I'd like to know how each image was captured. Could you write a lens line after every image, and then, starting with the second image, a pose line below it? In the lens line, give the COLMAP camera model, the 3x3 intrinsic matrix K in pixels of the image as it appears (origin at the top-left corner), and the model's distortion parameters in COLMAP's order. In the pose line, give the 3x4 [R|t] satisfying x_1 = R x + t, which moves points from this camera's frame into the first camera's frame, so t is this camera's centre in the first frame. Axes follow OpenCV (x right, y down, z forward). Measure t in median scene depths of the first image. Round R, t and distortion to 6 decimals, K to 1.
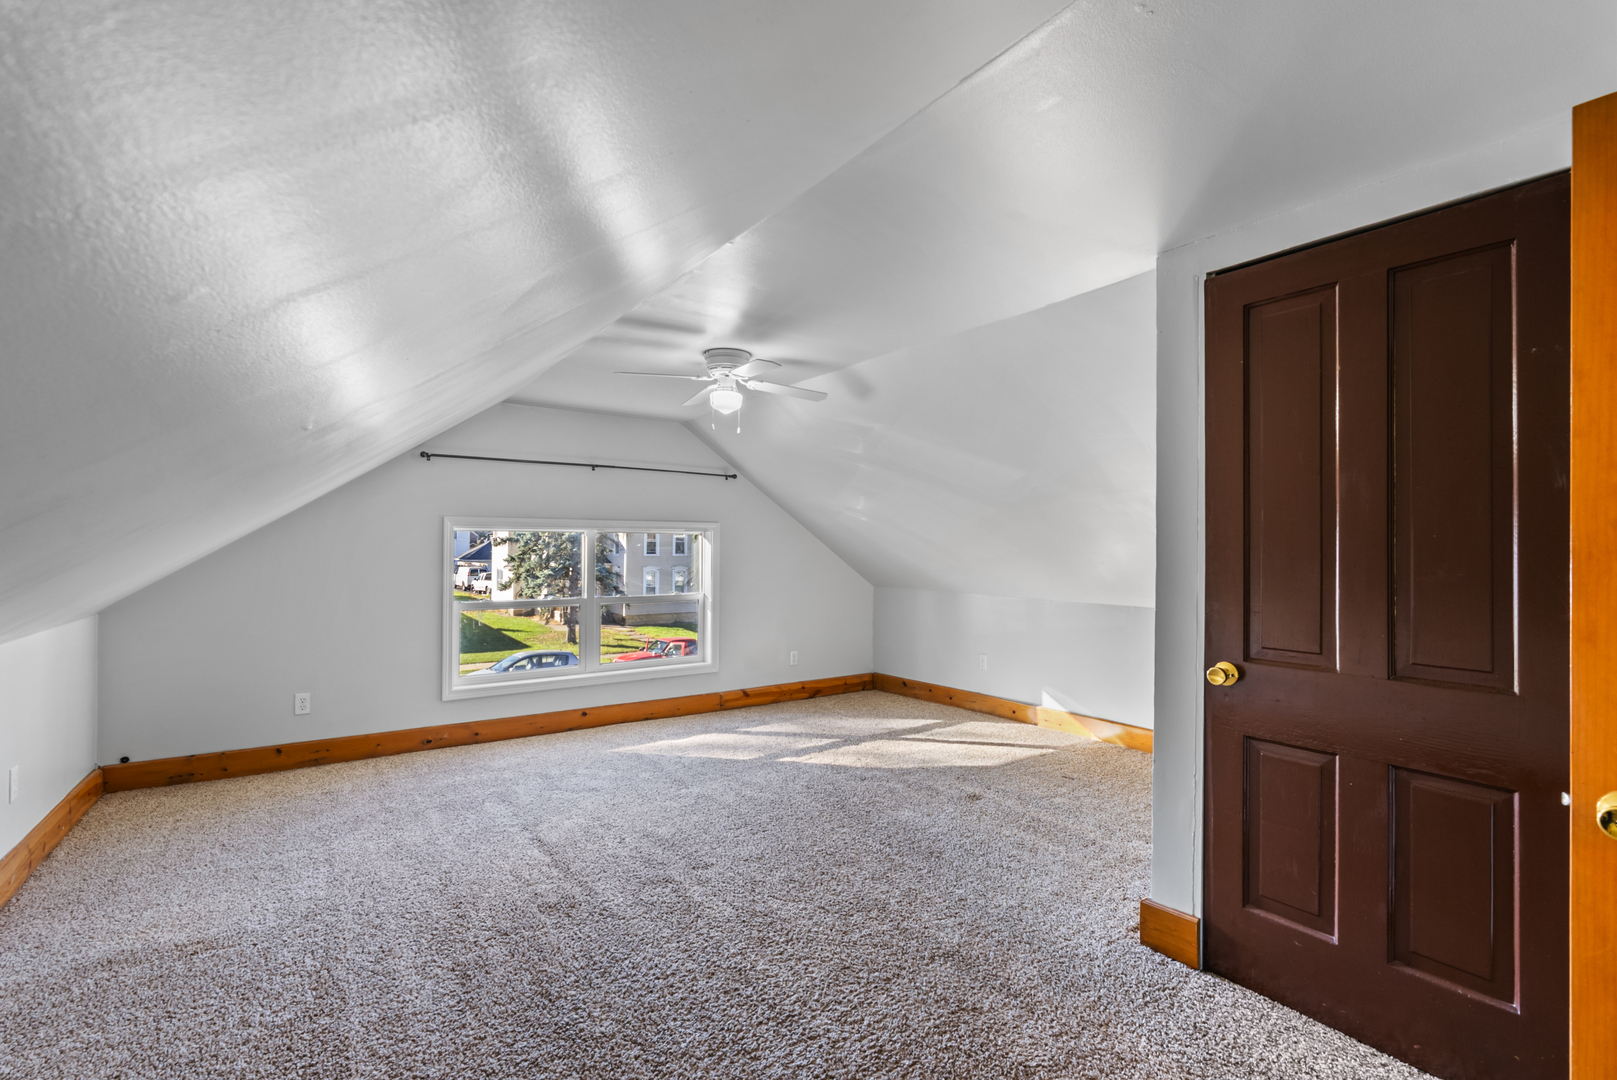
lens RADIAL K [[736.1, 0, 810.1], [0, 736.1, 544.8], [0, 0, 1]] dist [-0.020245, 0.001770]
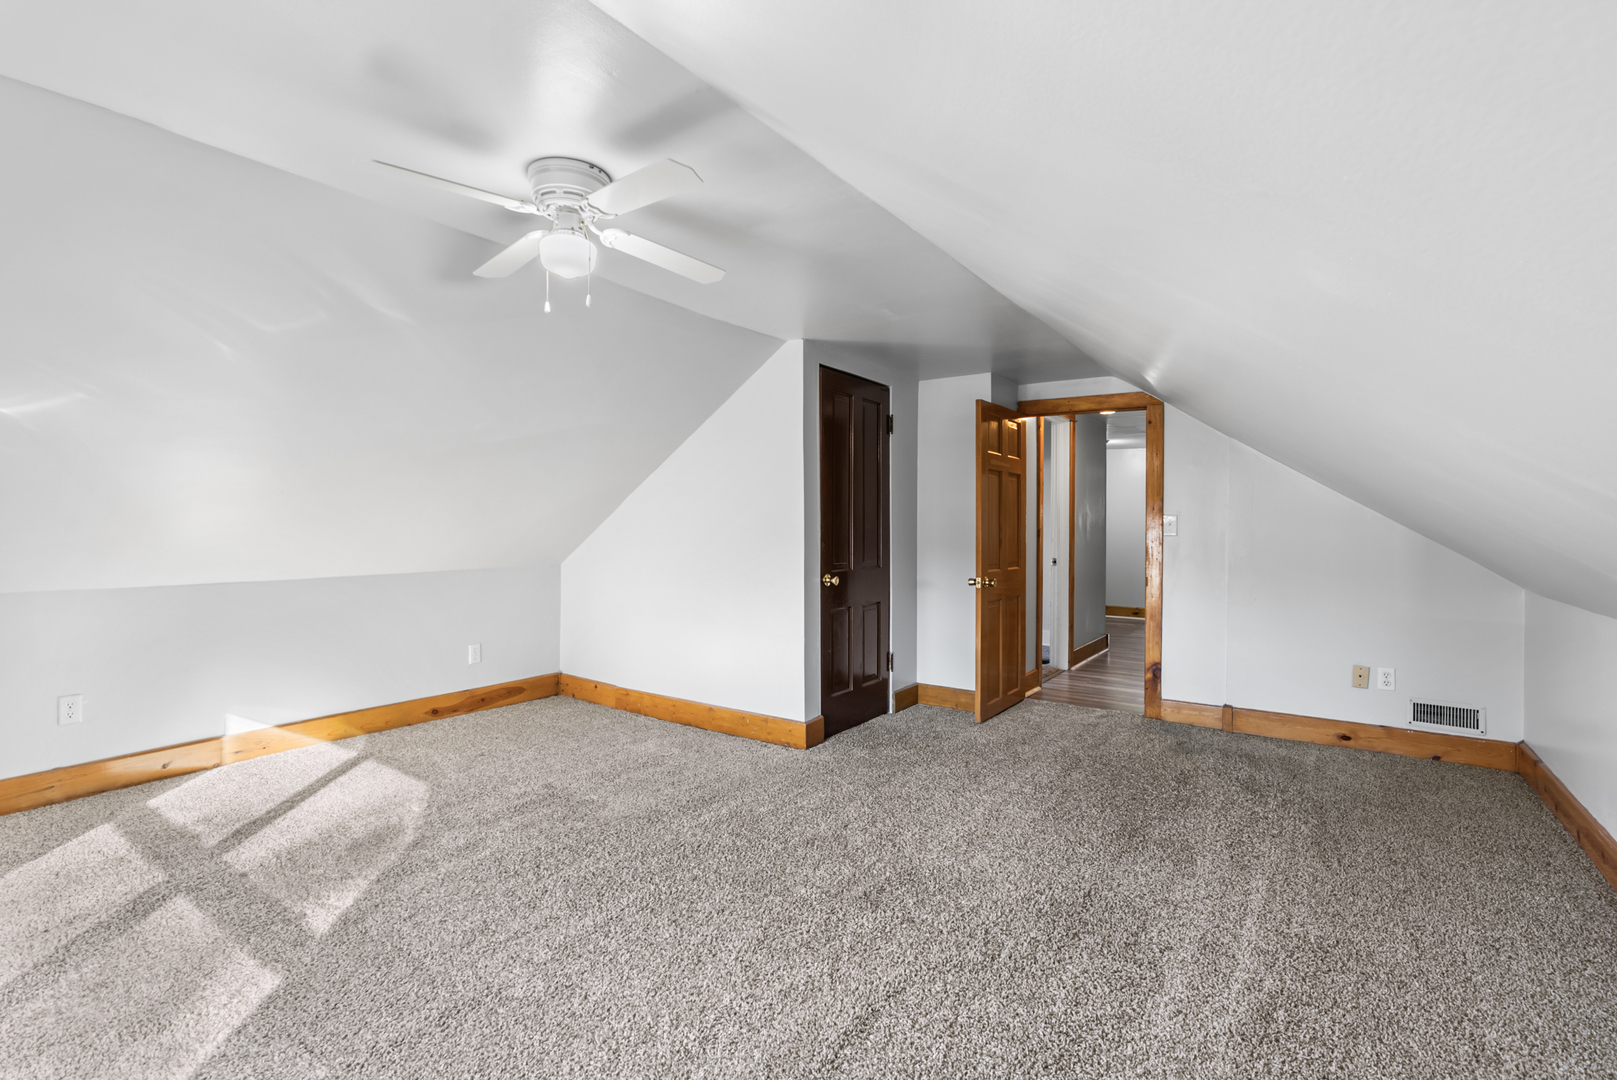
lens RADIAL K [[736.1, 0, 806.8], [0, 736.1, 531.0], [0, 0, 1]] dist [-0.020245, 0.001770]
pose [[-0.338137, -0.023994, 0.940791, -0.635950], [-0.014990, 0.999685, 0.020108, 0.006303], [-0.940978, -0.007304, -0.338390, 0.890048]]
